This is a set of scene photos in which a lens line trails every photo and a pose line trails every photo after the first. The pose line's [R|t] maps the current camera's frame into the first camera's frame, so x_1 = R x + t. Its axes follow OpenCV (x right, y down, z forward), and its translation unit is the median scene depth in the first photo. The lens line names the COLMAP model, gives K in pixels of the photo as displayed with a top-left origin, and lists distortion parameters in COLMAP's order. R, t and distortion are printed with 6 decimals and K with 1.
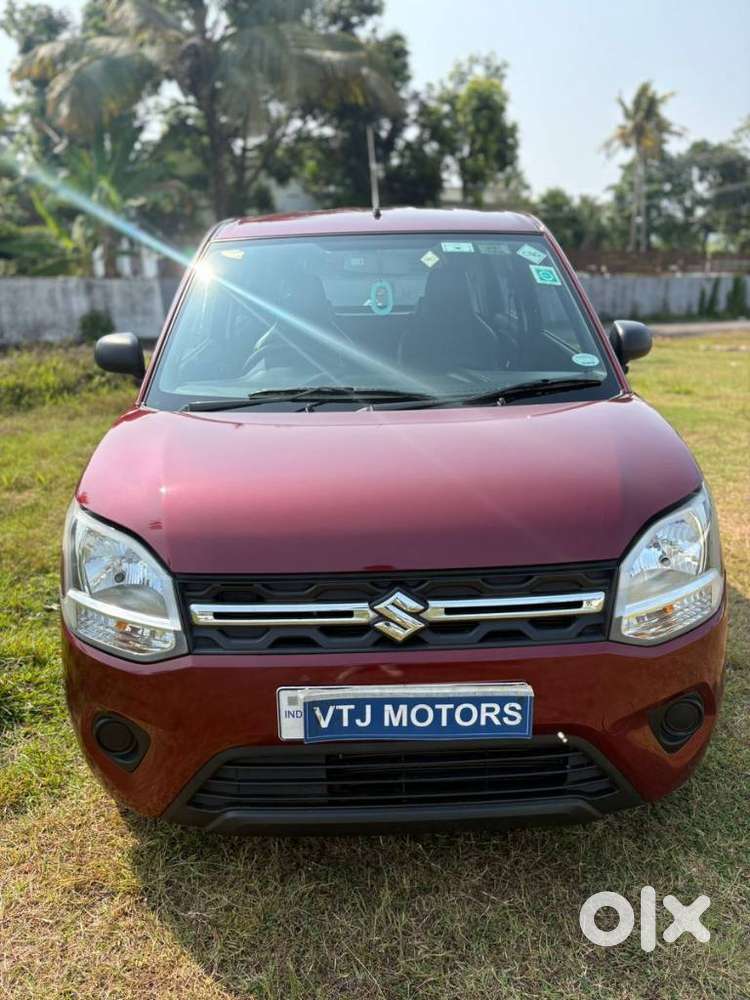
lens RADIAL K [[700.4, 0, 375.0], [0, 700.4, 500.0], [0, 0, 1]] dist [0.104302, -0.097247]
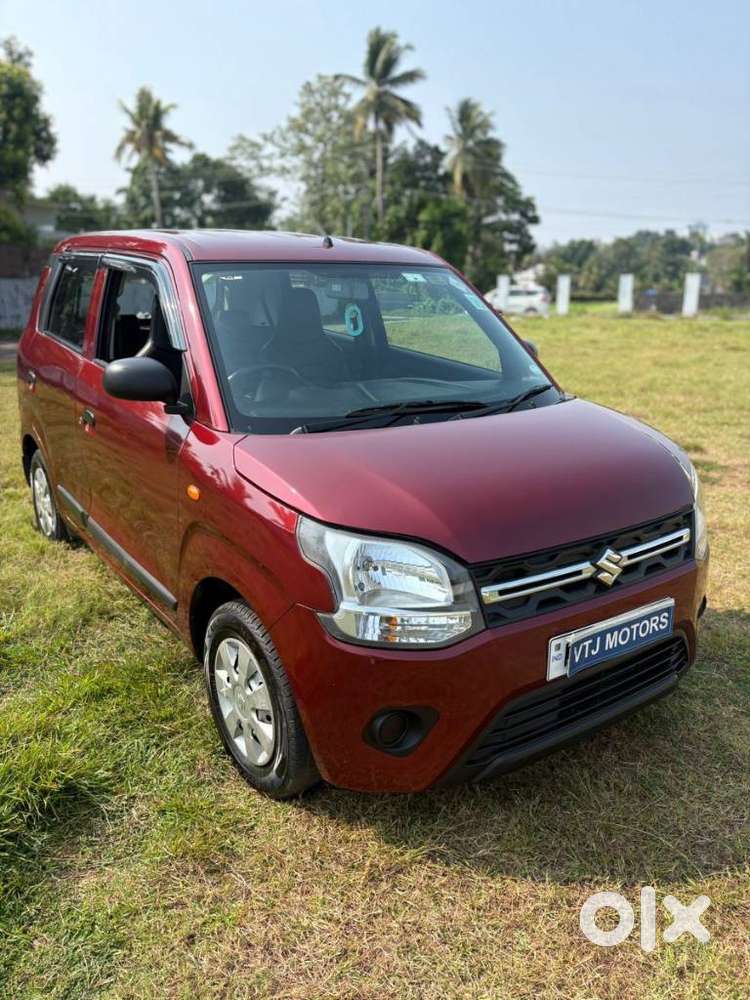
lens RADIAL K [[728.0, 0, 375.0], [0, 728.0, 500.0], [0, 0, 1]] dist [-0.007769, -0.004610]
pose [[0.838808, -0.126301, 0.529575, -1.044845], [0.132049, 0.990871, 0.027162, -0.056699], [-0.528171, 0.047146, 0.847828, 0.052491]]
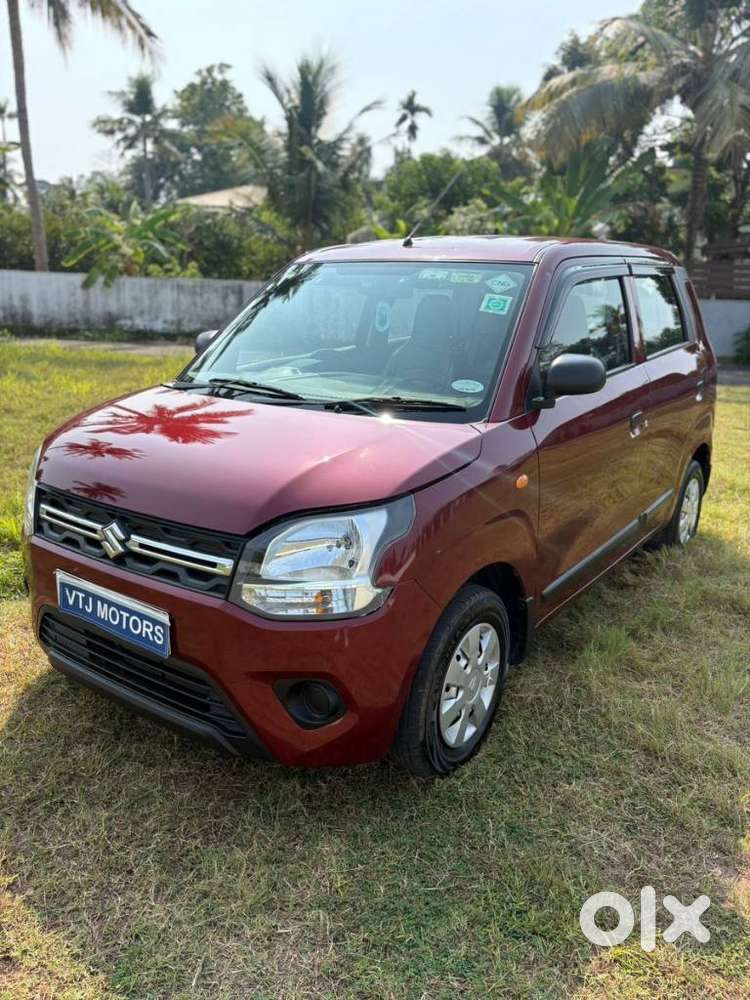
lens RADIAL K [[750.9, 0, 375.0], [0, 750.9, 500.0], [0, 0, 1]] dist [-0.002255, -0.002179]
pose [[0.799872, 0.194251, -0.567865, 1.241825], [-0.213499, 0.976377, 0.033265, -0.067631], [0.560912, 0.094631, 0.822449, 0.073131]]
